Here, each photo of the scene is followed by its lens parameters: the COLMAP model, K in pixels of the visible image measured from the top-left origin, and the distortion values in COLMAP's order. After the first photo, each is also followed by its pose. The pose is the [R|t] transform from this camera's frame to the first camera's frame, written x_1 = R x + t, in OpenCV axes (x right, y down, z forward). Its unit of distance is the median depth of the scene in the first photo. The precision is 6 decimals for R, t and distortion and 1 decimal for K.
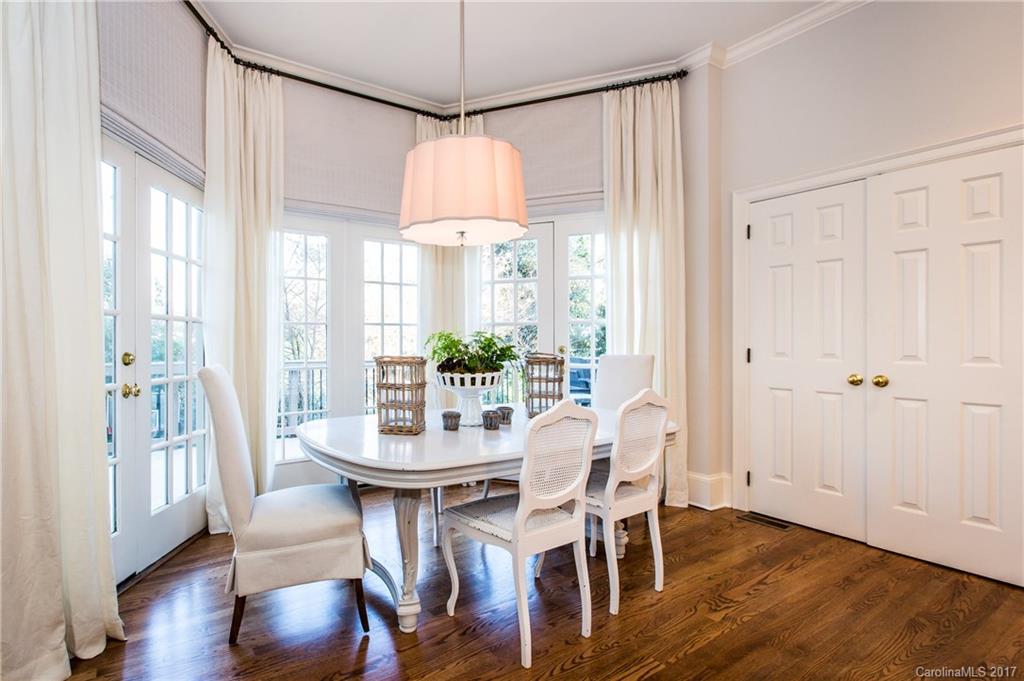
lens RADIAL K [[478.9, 0, 425.3], [0, 478.9, 336.3], [0, 0, 1]] dist [-0.002181, -0.000262]
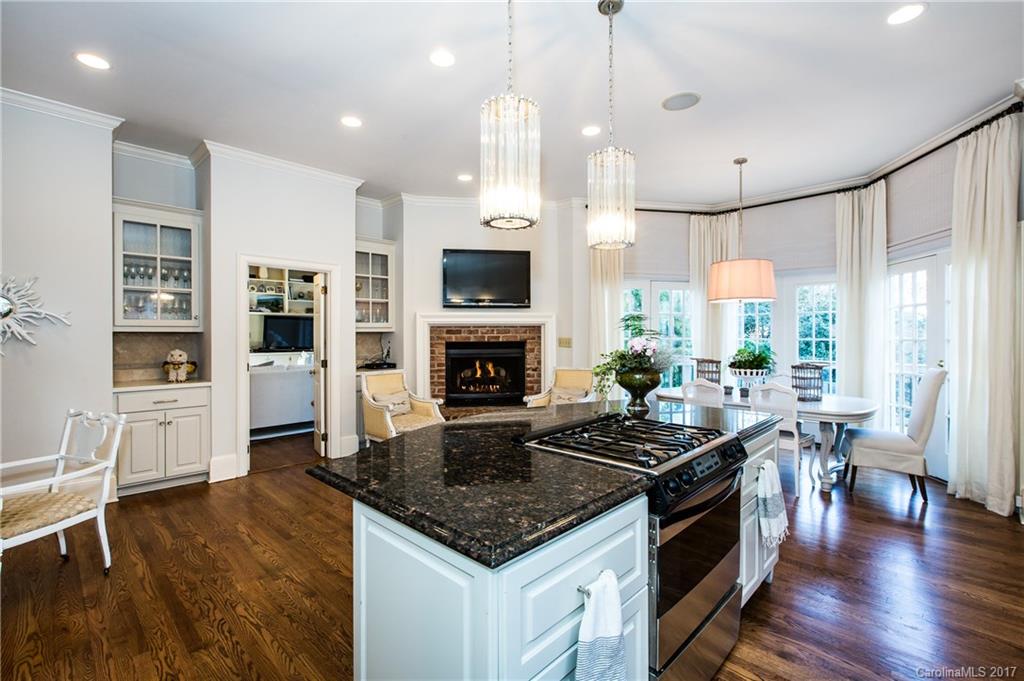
lens RADIAL K [[471.3, 0, 508.7], [0, 471.3, 333.5], [0, 0, 1]] dist [-0.000214, 0.000169]
pose [[0.241436, -0.011653, -0.970347, 1.487879], [0.000956, 0.999930, -0.011770, -0.043097], [0.970416, 0.001914, 0.241431, -0.388673]]
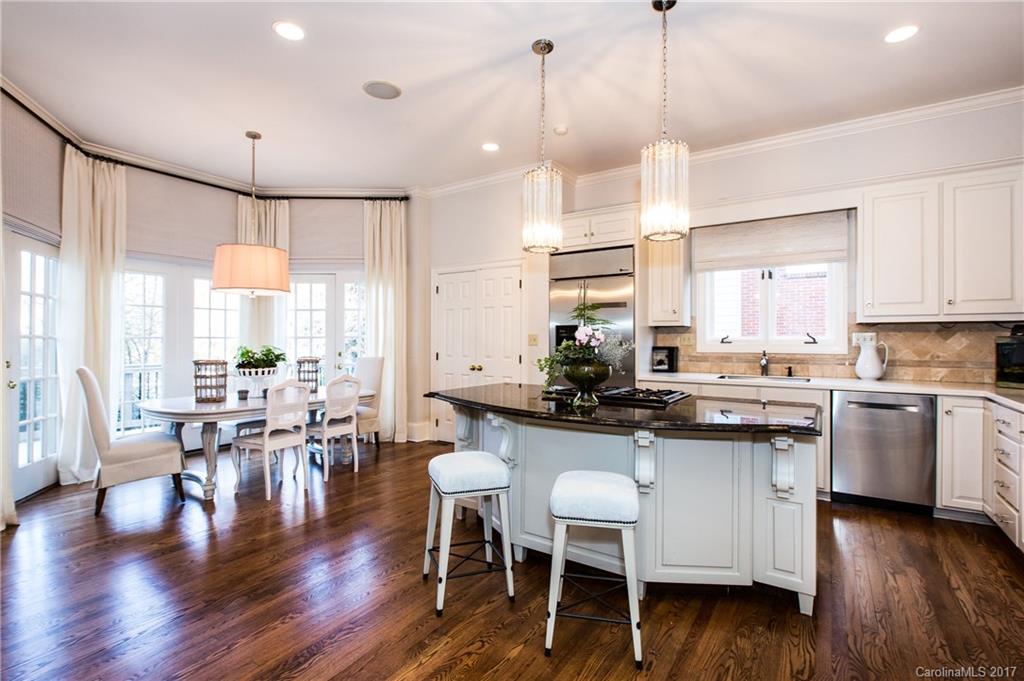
lens RADIAL K [[471.3, 0, 508.7], [0, 471.3, 333.5], [0, 0, 1]] dist [-0.000214, 0.000169]
pose [[0.910972, 0.007692, 0.412397, 0.193699], [-0.003883, 0.999942, -0.010072, -0.035942], [-0.412450, 0.007574, 0.910949, -0.873172]]
